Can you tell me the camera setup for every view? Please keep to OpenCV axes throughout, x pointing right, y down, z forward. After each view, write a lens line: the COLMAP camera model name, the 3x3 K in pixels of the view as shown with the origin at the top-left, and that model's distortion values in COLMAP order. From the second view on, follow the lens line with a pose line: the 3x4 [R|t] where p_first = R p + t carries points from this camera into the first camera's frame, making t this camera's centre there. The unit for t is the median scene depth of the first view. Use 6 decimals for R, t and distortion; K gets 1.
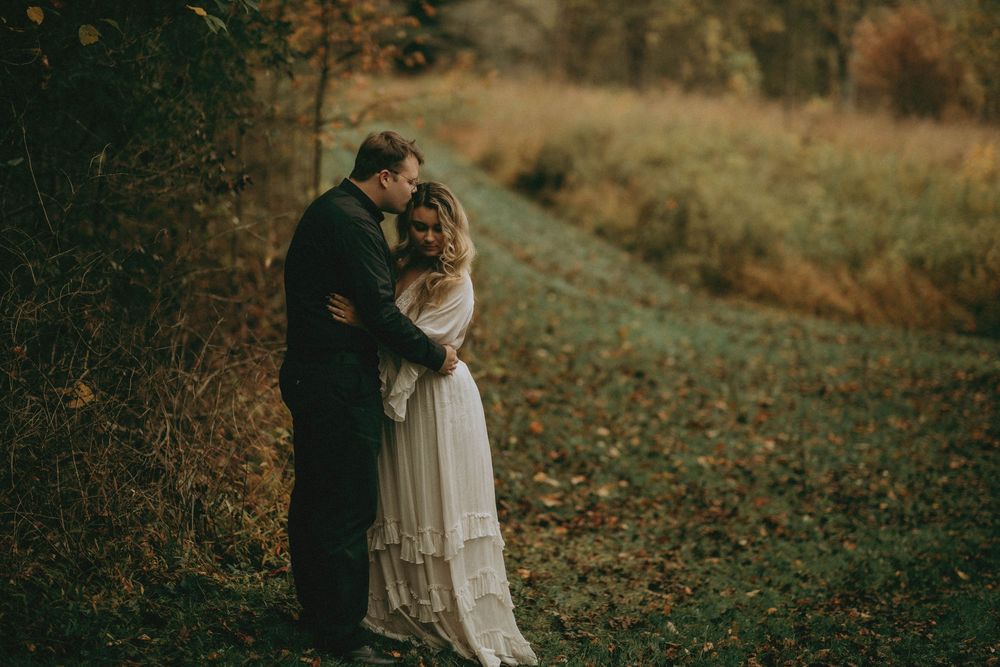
lens RADIAL K [[2487.4, 0, 480.8], [0, 2487.4, 333.8], [0, 0, 1]] dist [0.270049, 0.234969]
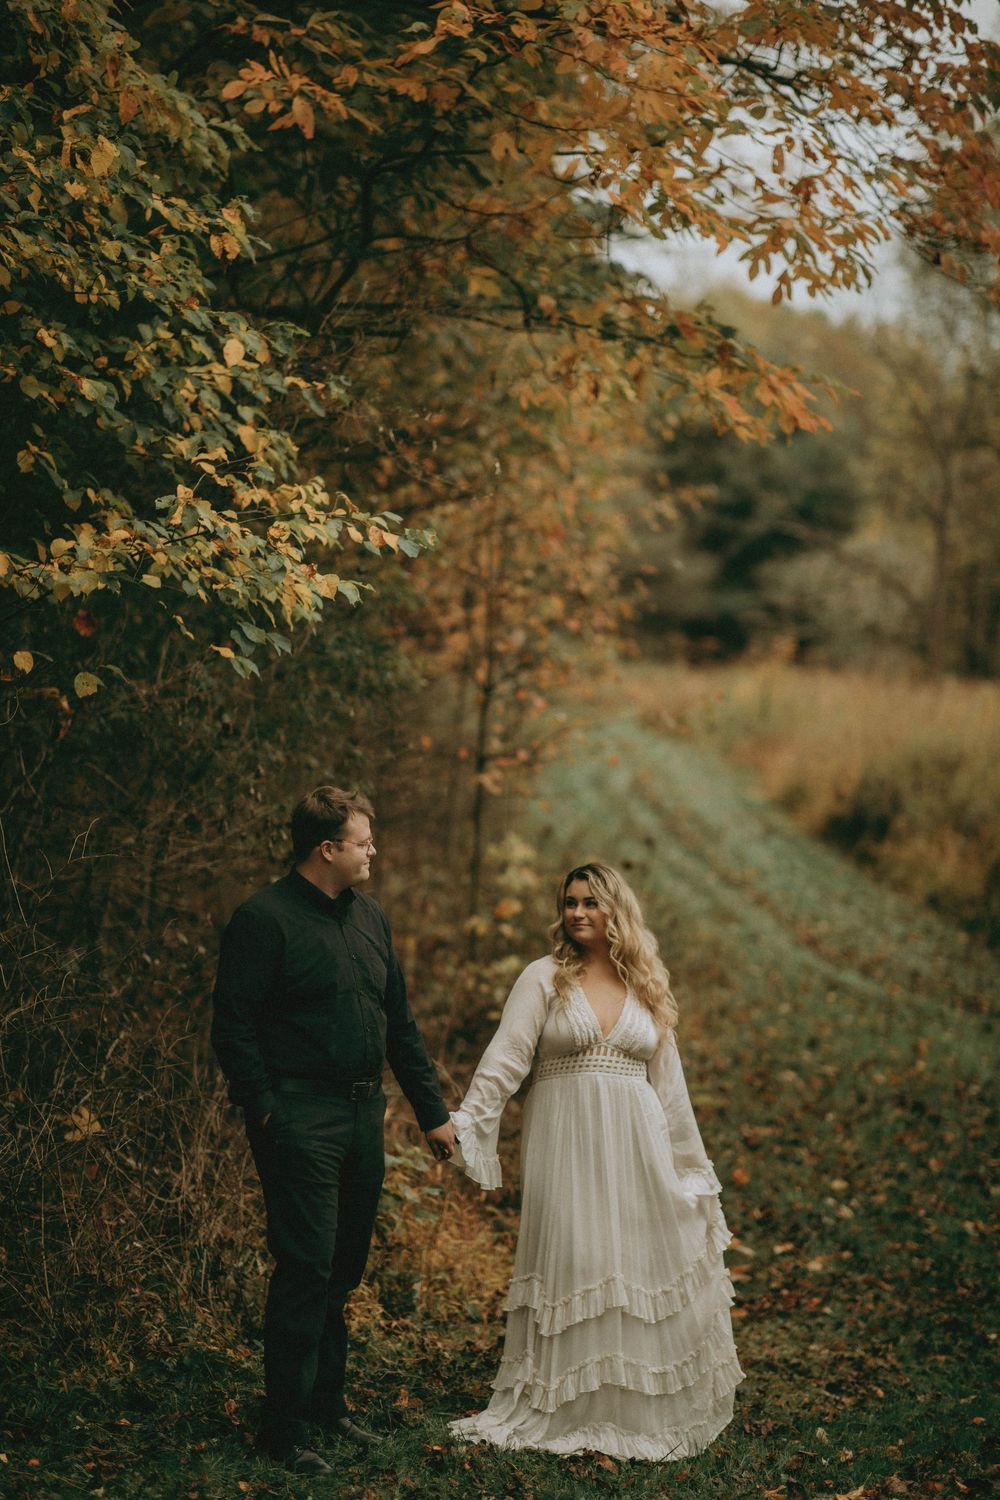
lens RADIAL K [[3761.5, 0, 466.0], [0, 3761.5, 753.3], [0, 0, 1]] dist [0.389145, 0.082826]
pose [[0.994231, -0.001812, -0.107240, 0.065756], [-0.006391, 0.997080, -0.076096, -0.001796], [0.107065, 0.076342, 0.991317, -0.143459]]
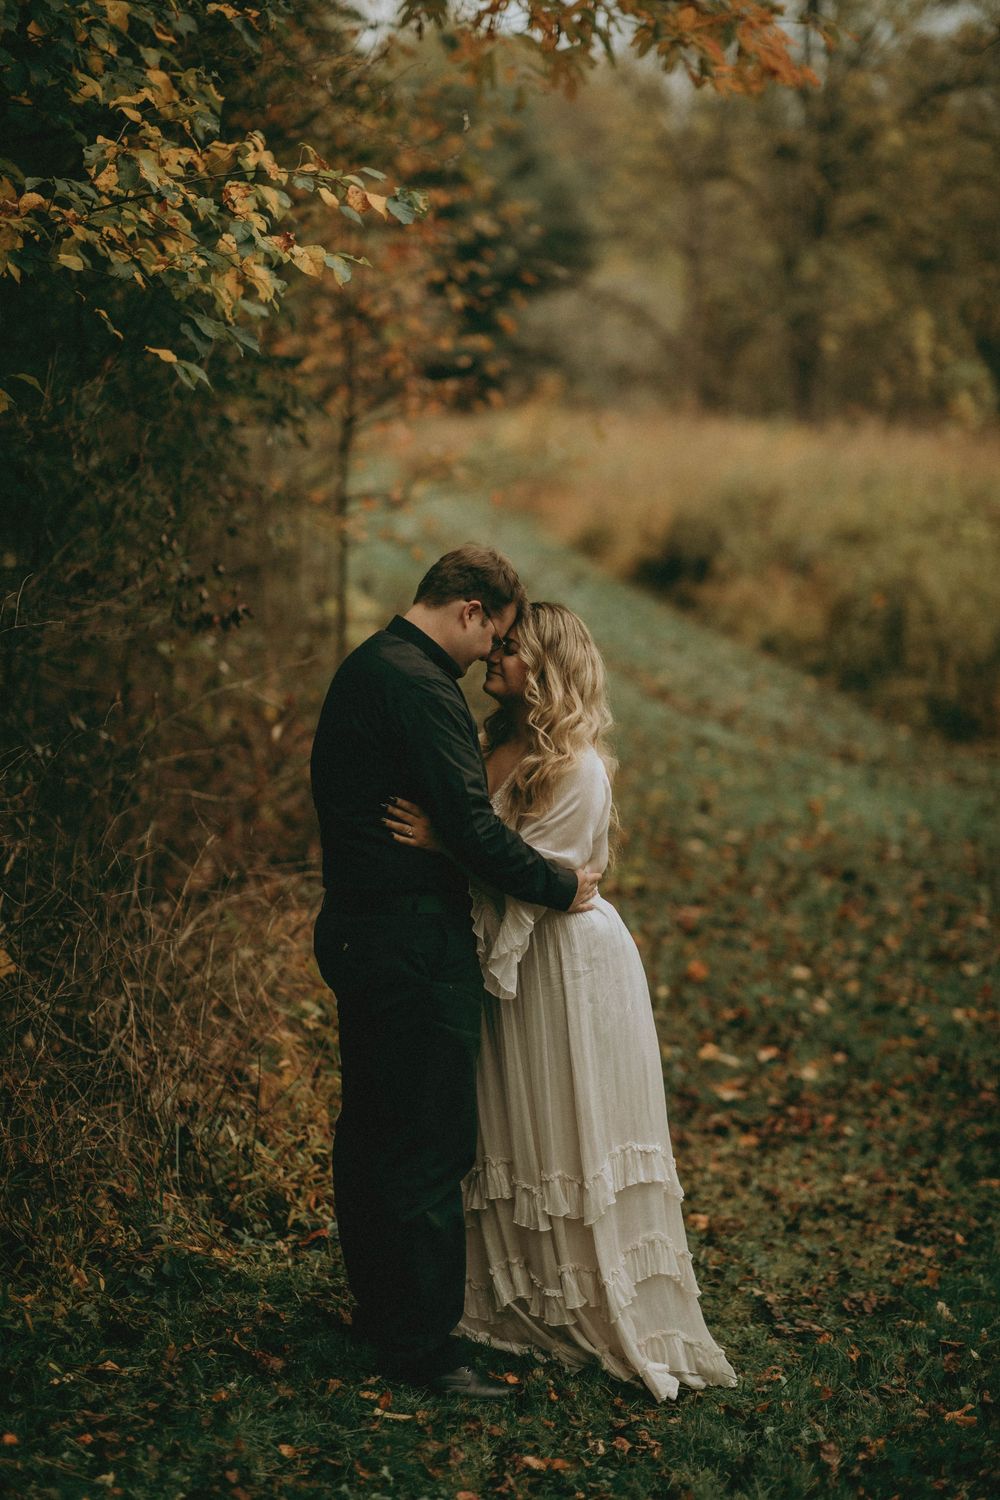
lens RADIAL K [[3731.1, 0, 501.3], [0, 3731.1, 696.2], [0, 0, 1]] dist [0.270049, 0.234969]
pose [[0.999330, -0.031104, -0.019315, -0.007850], [0.030617, 0.999218, -0.025001, -0.011015], [0.020078, 0.024393, 0.999501, 0.035929]]
